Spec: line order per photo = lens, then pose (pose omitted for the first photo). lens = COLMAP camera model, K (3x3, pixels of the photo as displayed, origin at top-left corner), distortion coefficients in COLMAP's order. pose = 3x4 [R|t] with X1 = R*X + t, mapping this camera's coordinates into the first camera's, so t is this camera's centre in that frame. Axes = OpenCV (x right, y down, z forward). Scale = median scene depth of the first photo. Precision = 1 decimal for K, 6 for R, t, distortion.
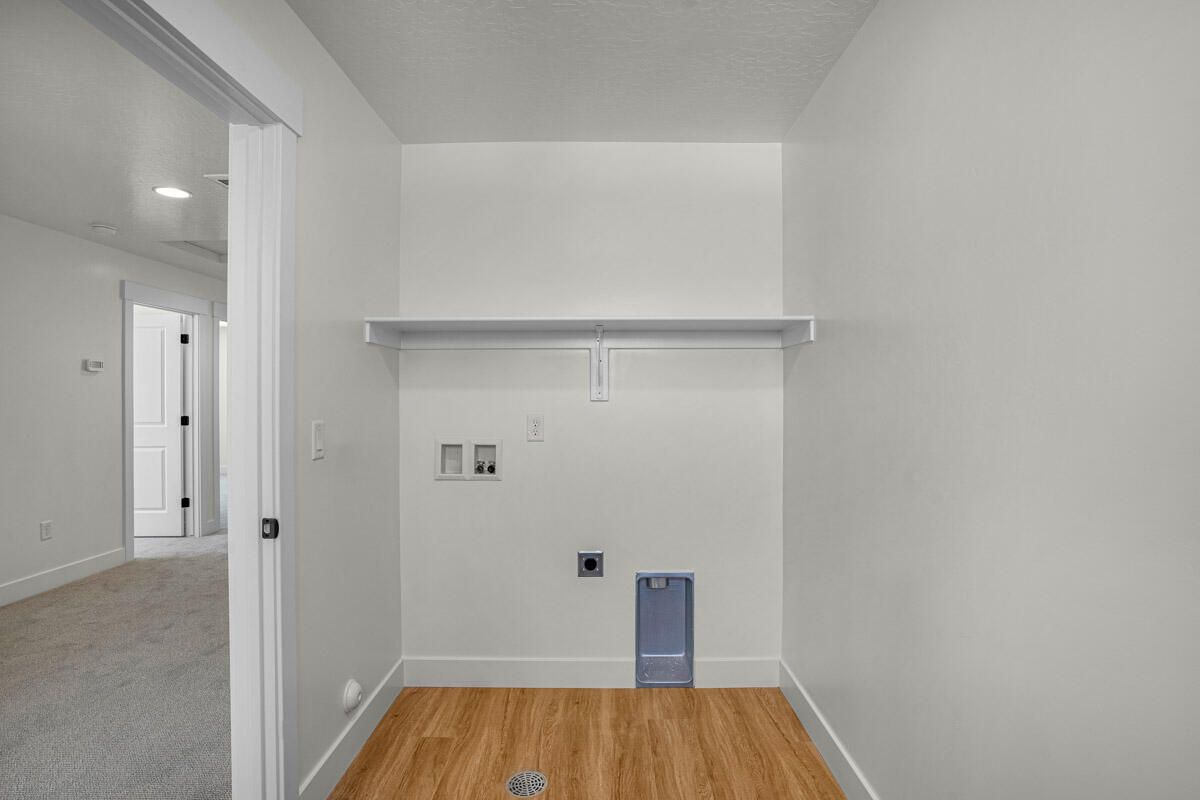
lens RADIAL K [[615.7, 0, 600.0], [0, 615.7, 400.0], [0, 0, 1]] dist [-0.039833, 0.030101]
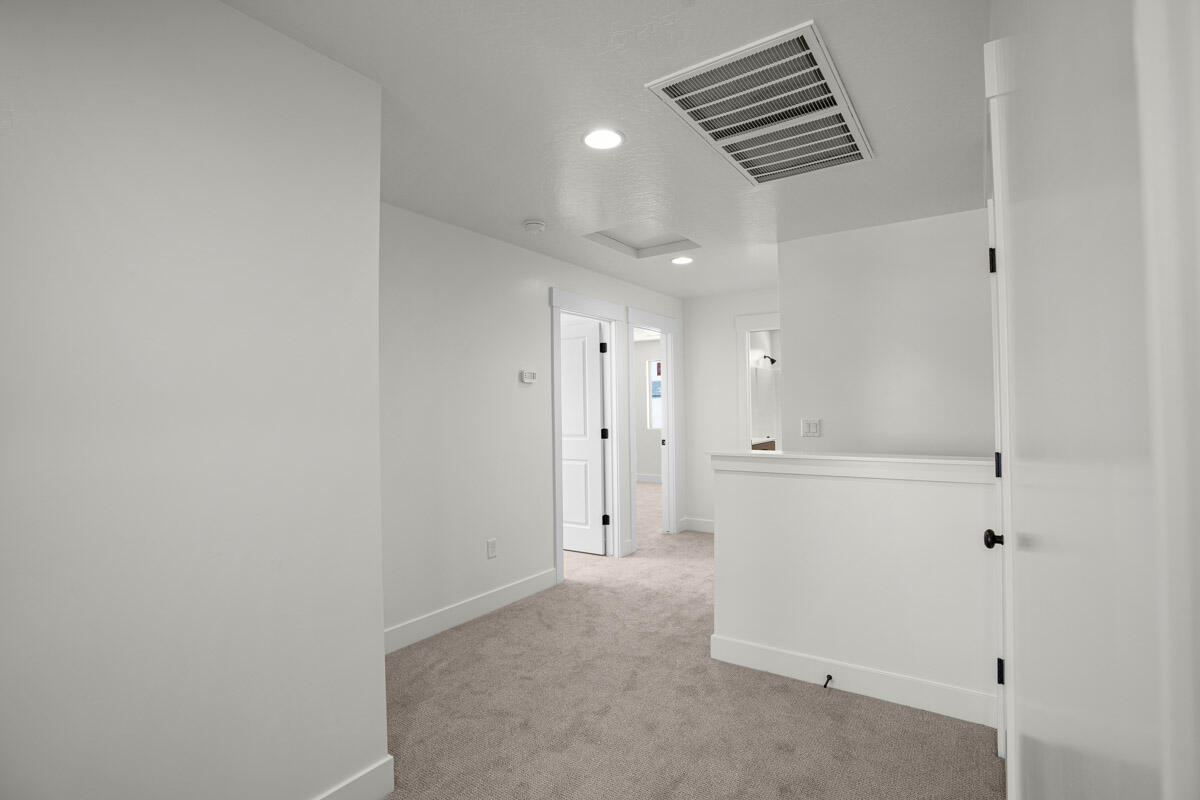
lens RADIAL K [[582.2, 0, 600.0], [0, 582.2, 400.0], [0, 0, 1]] dist [-0.000730, -0.000382]
pose [[0.835499, -0.022686, -0.549023, -0.220093], [0.012716, 0.999678, -0.021956, 0.001453], [0.549345, 0.011363, 0.835519, 0.275995]]
